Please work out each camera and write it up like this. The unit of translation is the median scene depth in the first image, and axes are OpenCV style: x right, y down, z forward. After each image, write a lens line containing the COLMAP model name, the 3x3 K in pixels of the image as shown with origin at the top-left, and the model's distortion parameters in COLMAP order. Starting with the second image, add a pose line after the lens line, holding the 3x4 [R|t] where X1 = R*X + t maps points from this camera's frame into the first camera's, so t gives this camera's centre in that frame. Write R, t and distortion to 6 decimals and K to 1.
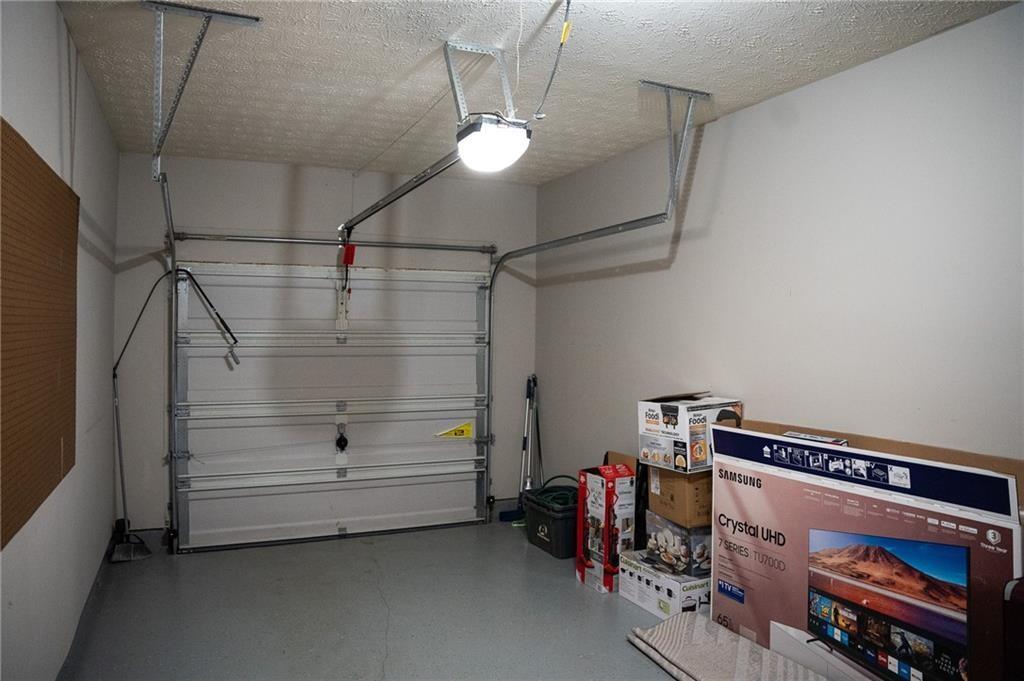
lens RADIAL K [[734.0, 0, 512.0], [0, 734.0, 340.5], [0, 0, 1]] dist [-0.170456, 0.136319]
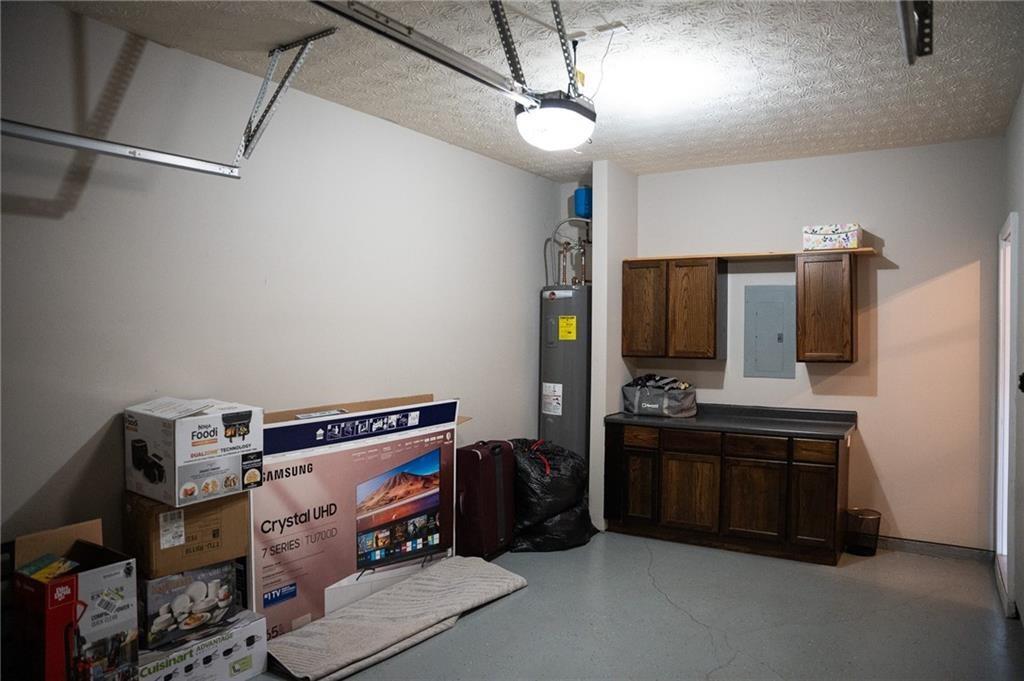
lens RADIAL K [[734.0, 0, 512.0], [0, 734.0, 340.5], [0, 0, 1]] dist [-0.170456, 0.136319]
pose [[-0.554026, -0.028540, 0.832010, -0.688237], [-0.004514, 0.999500, 0.031280, -0.017449], [-0.832487, 0.013575, -0.553879, 1.363463]]
